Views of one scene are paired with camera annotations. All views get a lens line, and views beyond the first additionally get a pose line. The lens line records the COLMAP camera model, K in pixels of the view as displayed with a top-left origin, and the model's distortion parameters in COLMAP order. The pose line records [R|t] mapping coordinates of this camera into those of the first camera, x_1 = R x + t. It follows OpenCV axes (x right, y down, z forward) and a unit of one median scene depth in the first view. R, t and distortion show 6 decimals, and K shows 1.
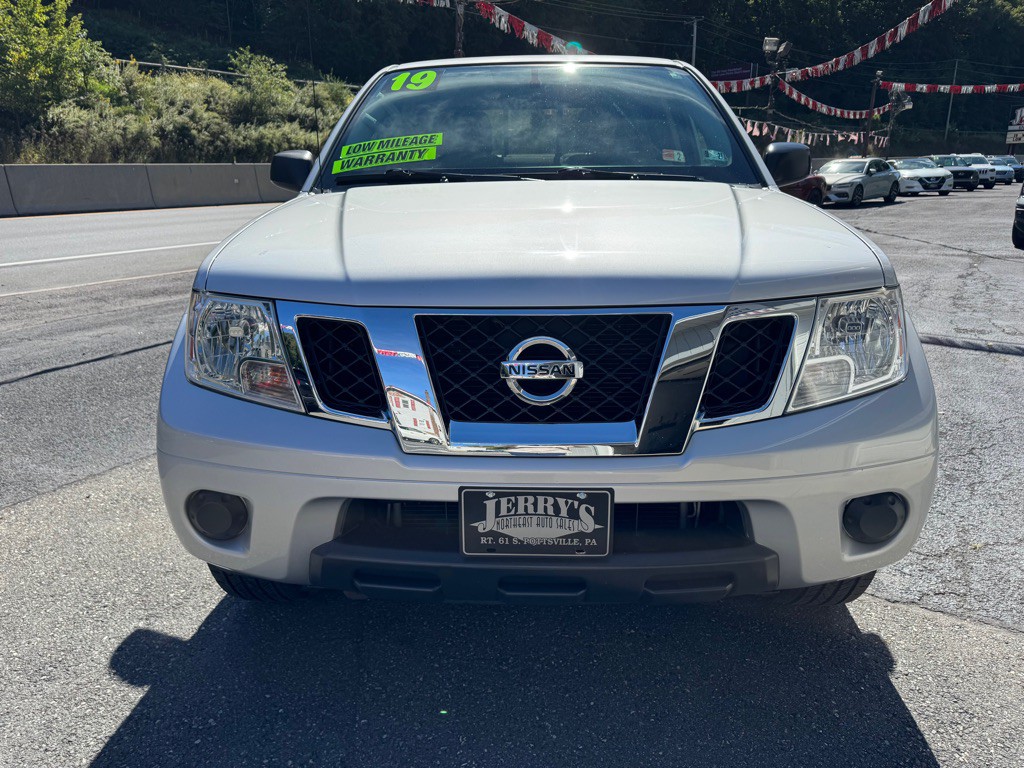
lens RADIAL K [[726.5, 0, 506.6], [0, 726.5, 387.3], [0, 0, 1]] dist [0.034786, -0.034495]
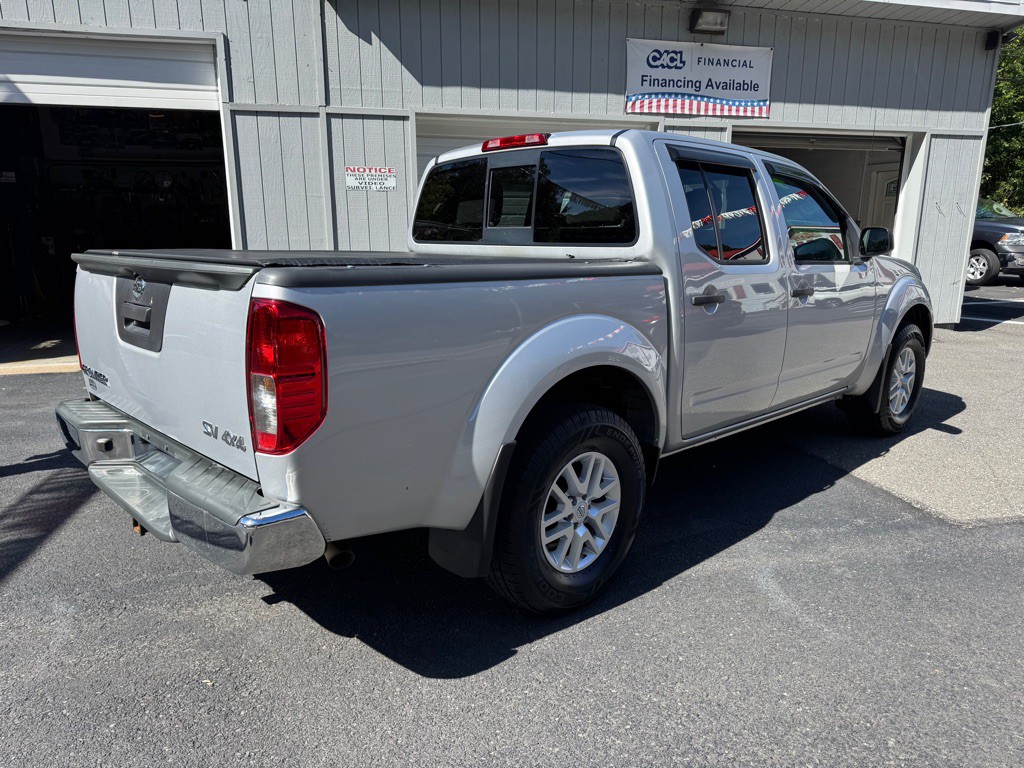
lens RADIAL K [[726.5, 0, 516.9], [0, 726.5, 386.4], [0, 0, 1]] dist [0.034786, -0.034495]
pose [[-0.725902, -0.131302, 0.675149, -0.118423], [0.207832, 0.893850, 0.397289, -0.113882], [-0.655647, 0.428710, -0.621558, 0.371618]]
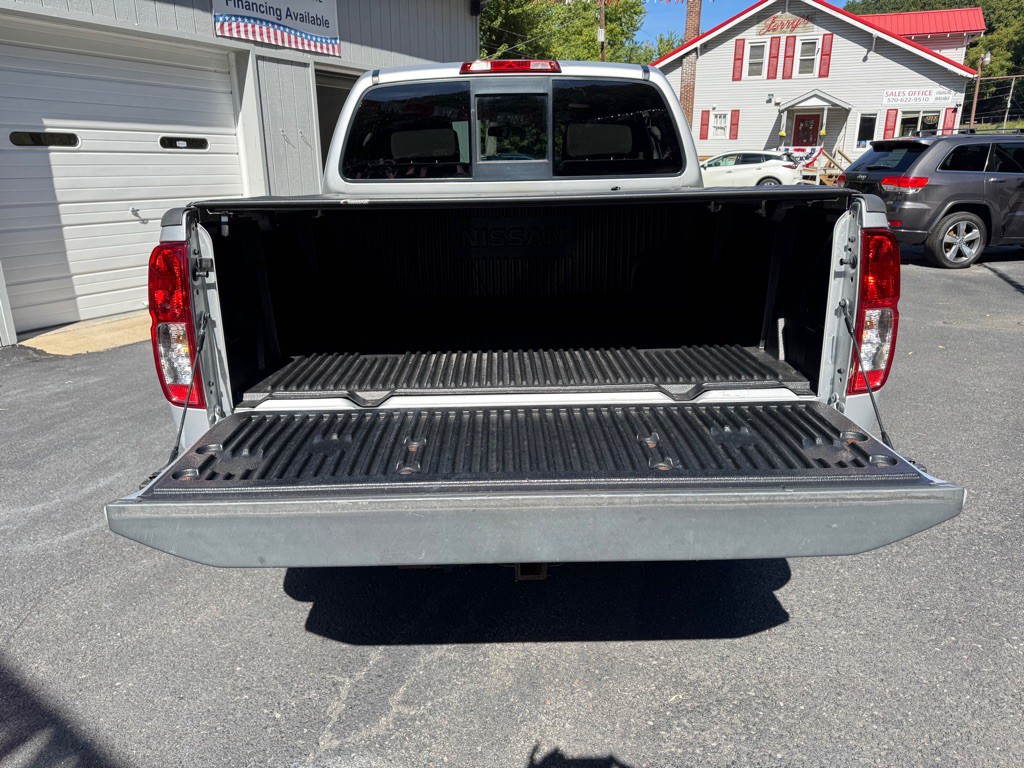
lens RADIAL K [[726.5, 0, 506.9], [0, 726.5, 385.7], [0, 0, 1]] dist [0.034786, -0.034495]
pose [[-0.998677, 0.039760, -0.032614, 0.017245], [0.015455, 0.836947, 0.547065, -0.126190], [0.049047, 0.545838, -0.836454, 0.411424]]
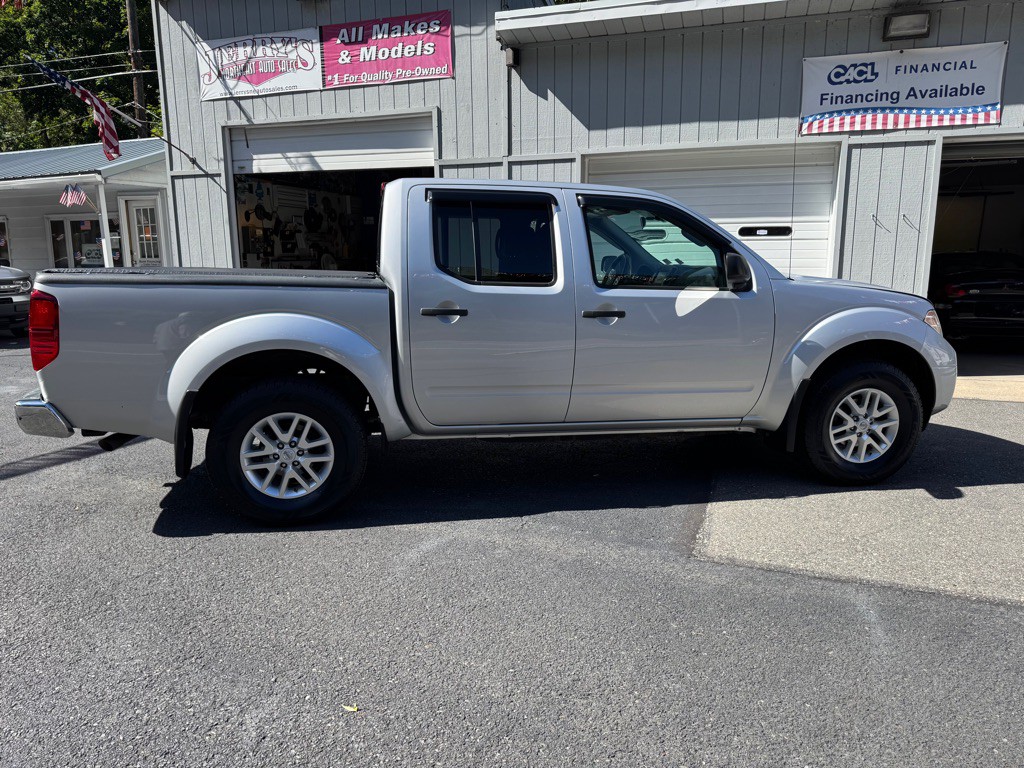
lens RADIAL K [[726.5, 0, 509.6], [0, 726.5, 386.2], [0, 0, 1]] dist [0.034786, -0.034495]
pose [[-0.225232, -0.154096, 0.962042, -0.233475], [0.282894, 0.934532, 0.215920, -0.076719], [-0.932331, 0.320788, -0.166894, 0.258926]]
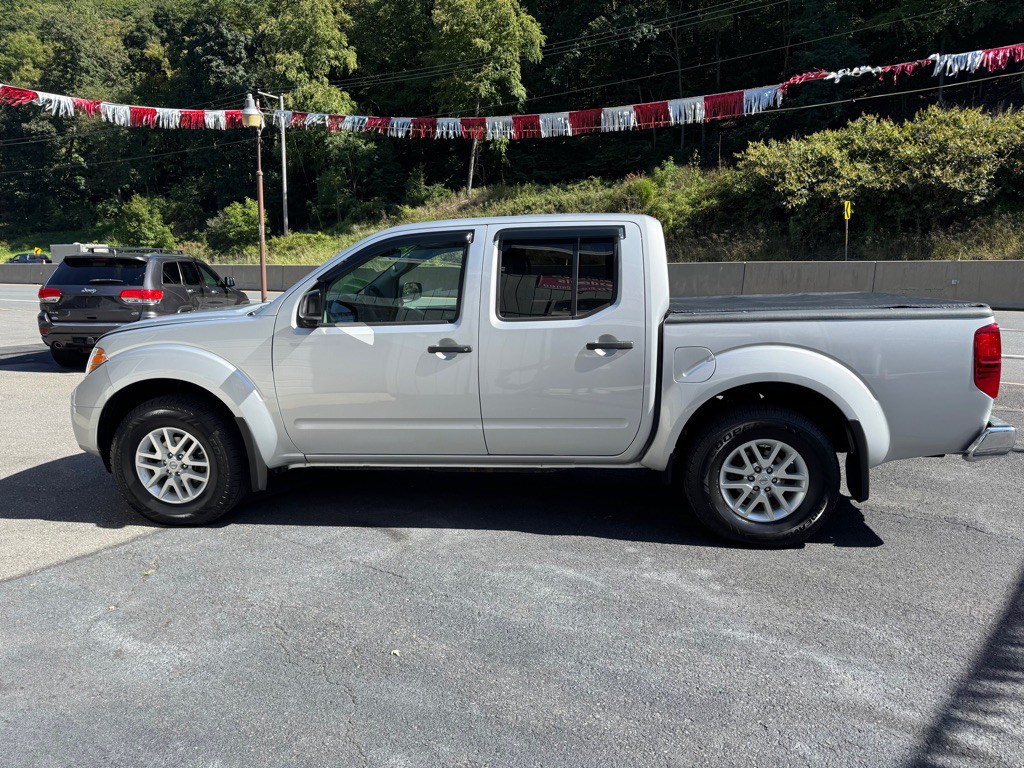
lens RADIAL K [[726.5, 0, 515.2], [0, 726.5, 380.9], [0, 0, 1]] dist [0.034786, -0.034495]
pose [[-0.063319, 0.169066, -0.983569, 0.255110], [-0.281840, 0.942400, 0.180133, -0.078264], [0.957370, 0.288615, -0.012023, 0.212644]]
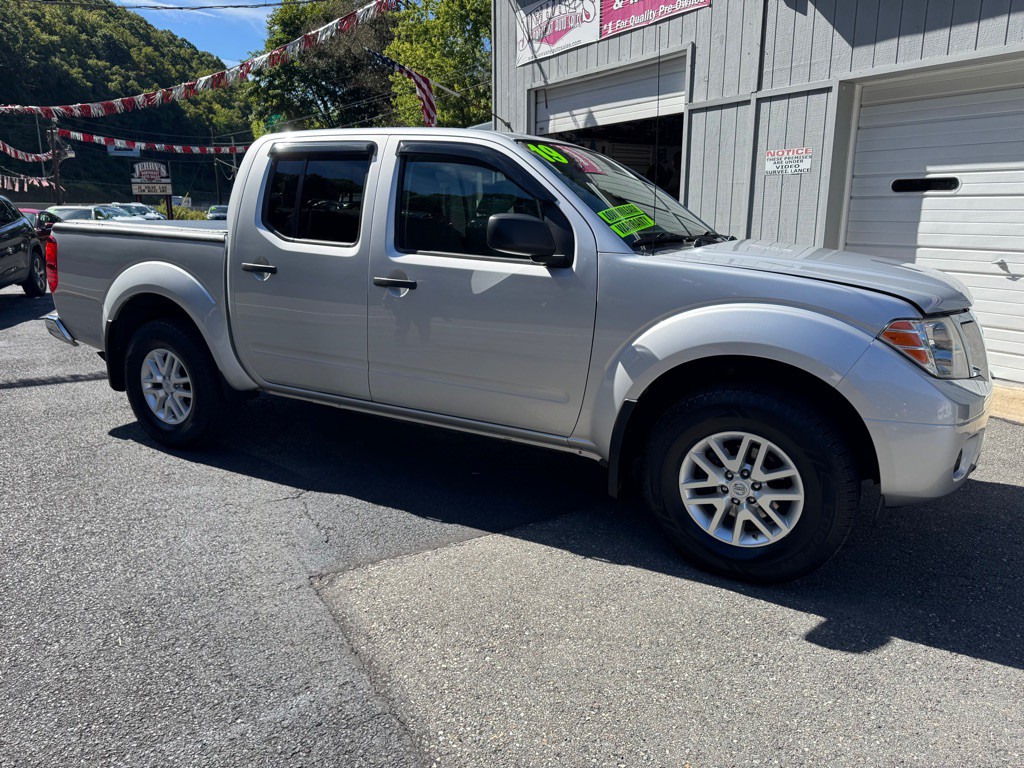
lens RADIAL K [[726.5, 0, 510.5], [0, 726.5, 381.6], [0, 0, 1]] dist [0.034786, -0.034495]
pose [[0.453936, -0.181838, 0.872283, -0.184442], [0.239096, 0.967910, 0.077347, -0.028078], [-0.858356, 0.173448, 0.482846, 0.088698]]
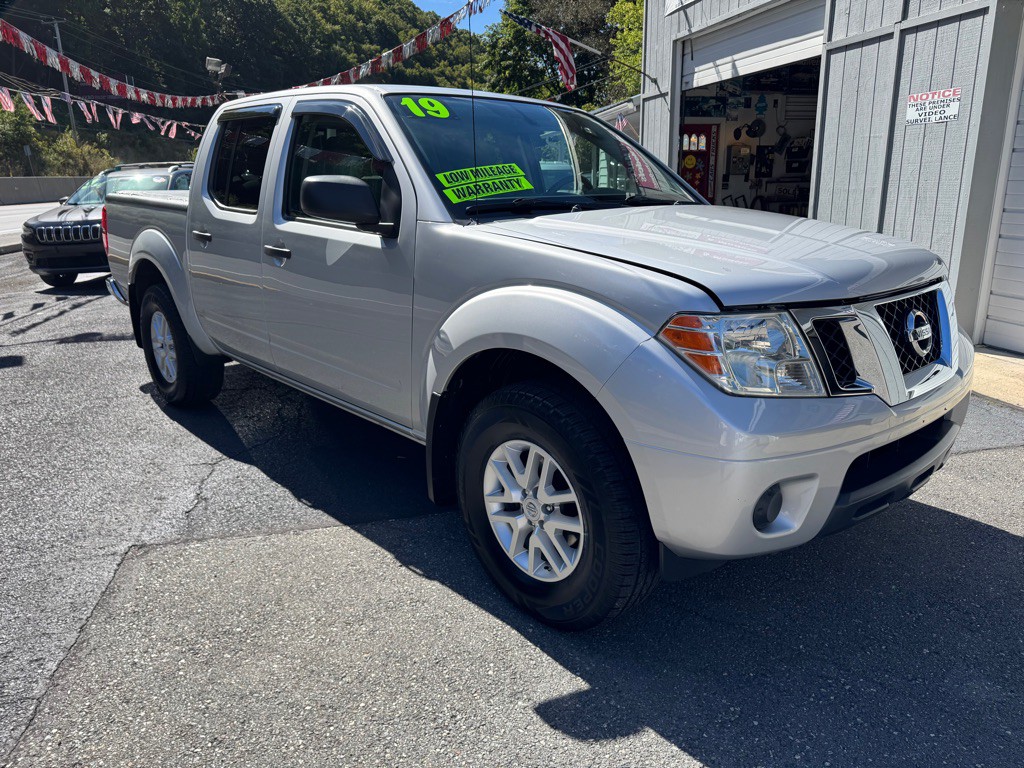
lens RADIAL K [[726.5, 0, 516.5], [0, 726.5, 381.9], [0, 0, 1]] dist [0.034786, -0.034495]
pose [[0.706993, -0.177794, 0.684507, -0.121264], [0.197718, 0.978979, 0.050067, -0.012476], [-0.679020, 0.099943, 0.727285, 0.036657]]
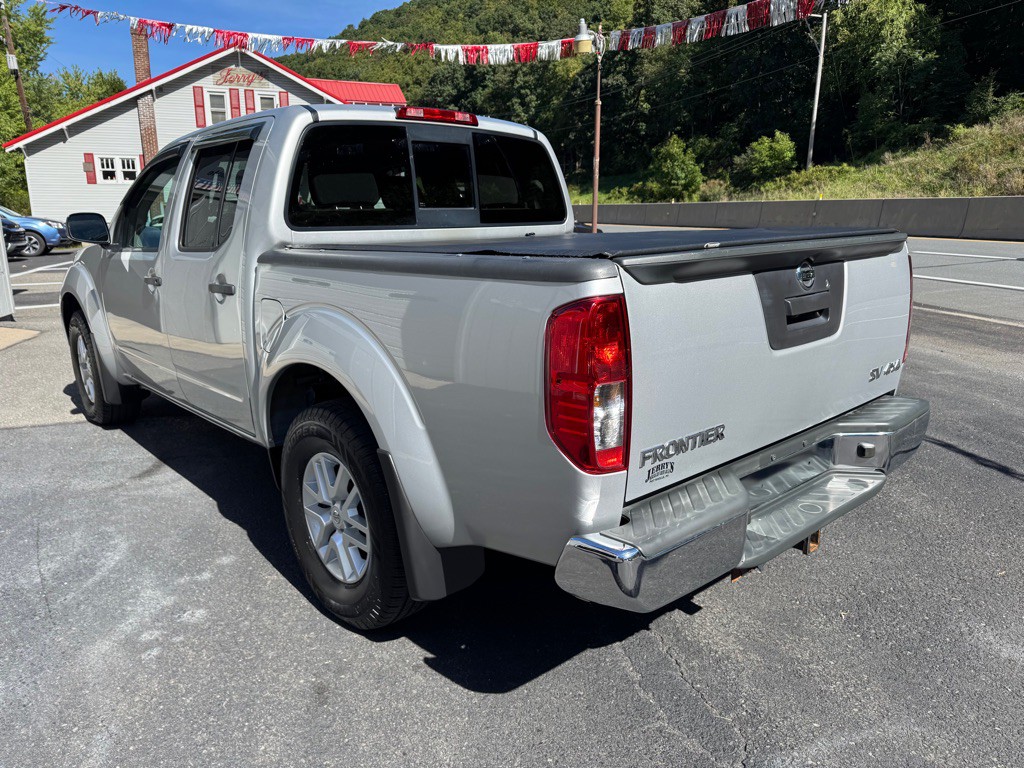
lens RADIAL K [[726.5, 0, 515.6], [0, 726.5, 383.8], [0, 0, 1]] dist [0.034786, -0.034495]
pose [[-0.715794, 0.184144, -0.673595, 0.116496], [-0.179871, 0.883437, 0.432648, -0.117595], [0.674749, 0.430847, -0.599237, 0.372477]]
